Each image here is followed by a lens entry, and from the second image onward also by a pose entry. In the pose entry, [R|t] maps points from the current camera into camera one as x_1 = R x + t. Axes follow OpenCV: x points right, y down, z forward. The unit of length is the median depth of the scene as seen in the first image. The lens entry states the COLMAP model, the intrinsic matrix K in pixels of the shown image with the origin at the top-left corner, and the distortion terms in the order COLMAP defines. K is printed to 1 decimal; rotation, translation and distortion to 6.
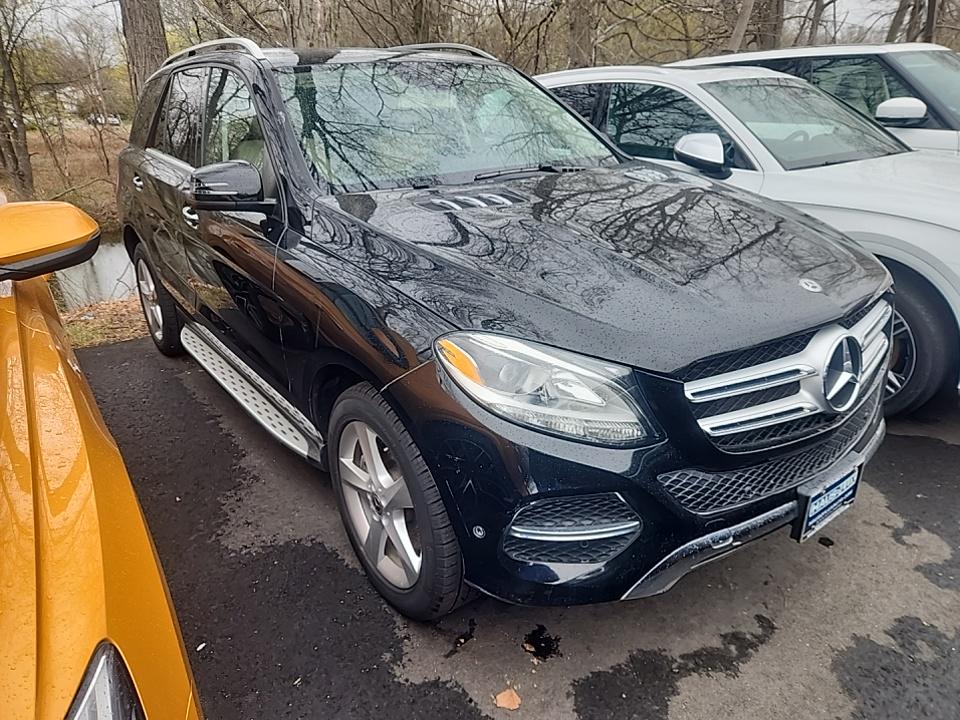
lens RADIAL K [[656.7, 0, 480.0], [0, 656.7, 360.0], [0, 0, 1]] dist [0.070804, -0.076424]
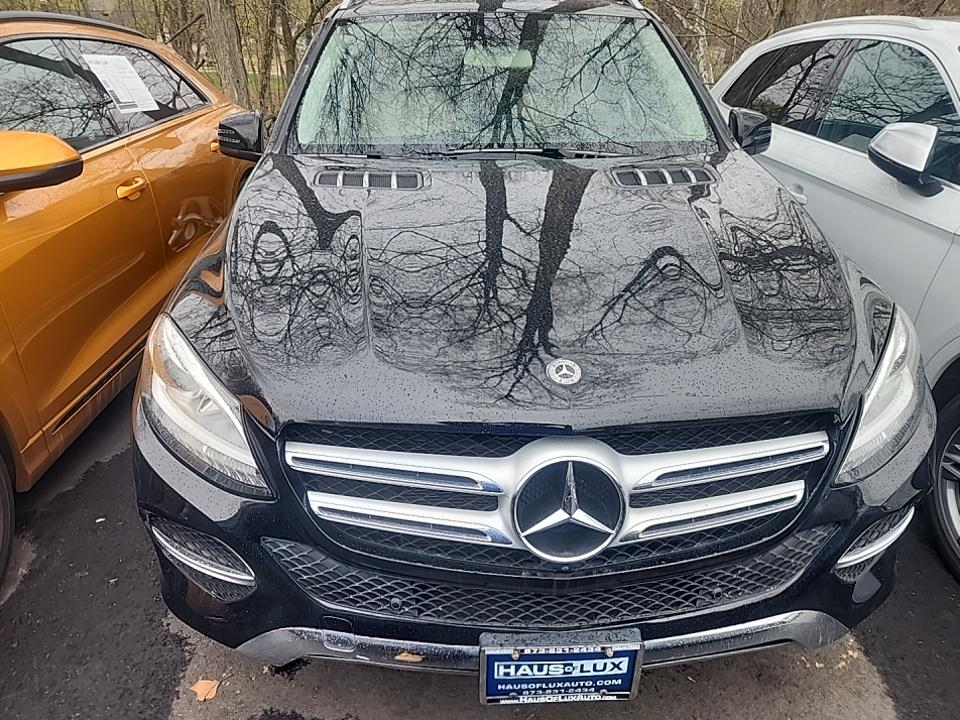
lens RADIAL K [[656.7, 0, 480.0], [0, 656.7, 360.0], [0, 0, 1]] dist [0.070804, -0.076424]
pose [[0.750462, 0.220214, -0.623148, 0.901403], [-0.186156, 0.975114, 0.120406, -0.198291], [0.634155, 0.025643, 0.772780, 0.441722]]
